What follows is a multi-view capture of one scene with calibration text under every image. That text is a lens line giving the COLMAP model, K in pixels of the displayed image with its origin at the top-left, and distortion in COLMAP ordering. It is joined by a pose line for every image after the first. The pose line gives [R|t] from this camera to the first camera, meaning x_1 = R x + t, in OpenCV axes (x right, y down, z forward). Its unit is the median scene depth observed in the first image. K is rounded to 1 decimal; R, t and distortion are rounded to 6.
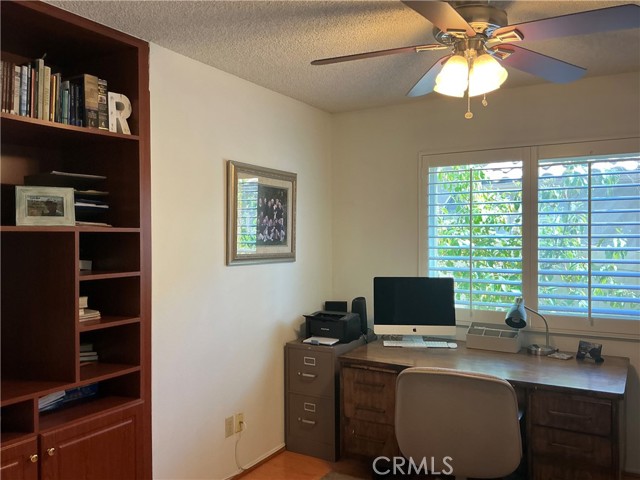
lens RADIAL K [[538.9, 0, 314.9], [0, 538.9, 241.3], [0, 0, 1]] dist [0.032173, -0.062367]
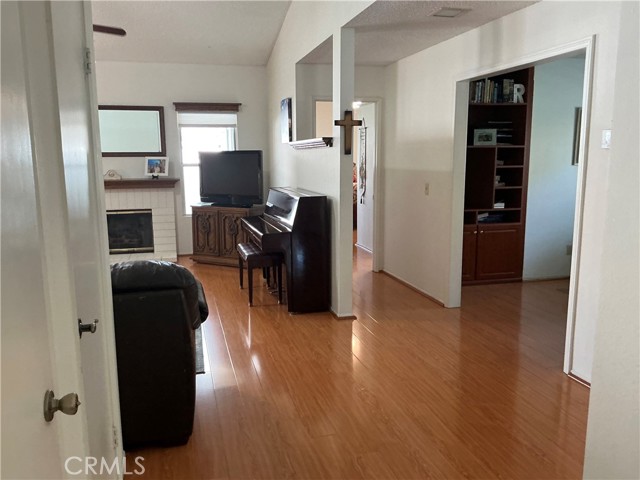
lens RADIAL K [[538.9, 0, 315.6], [0, 538.9, 239.2], [0, 0, 1]] dist [0.032173, -0.062367]
pose [[0.718815, 0.115508, -0.685538, 0.658143], [-0.004197, 0.986803, 0.161868, -0.001738], [0.695188, -0.113476, 0.709814, -1.276478]]
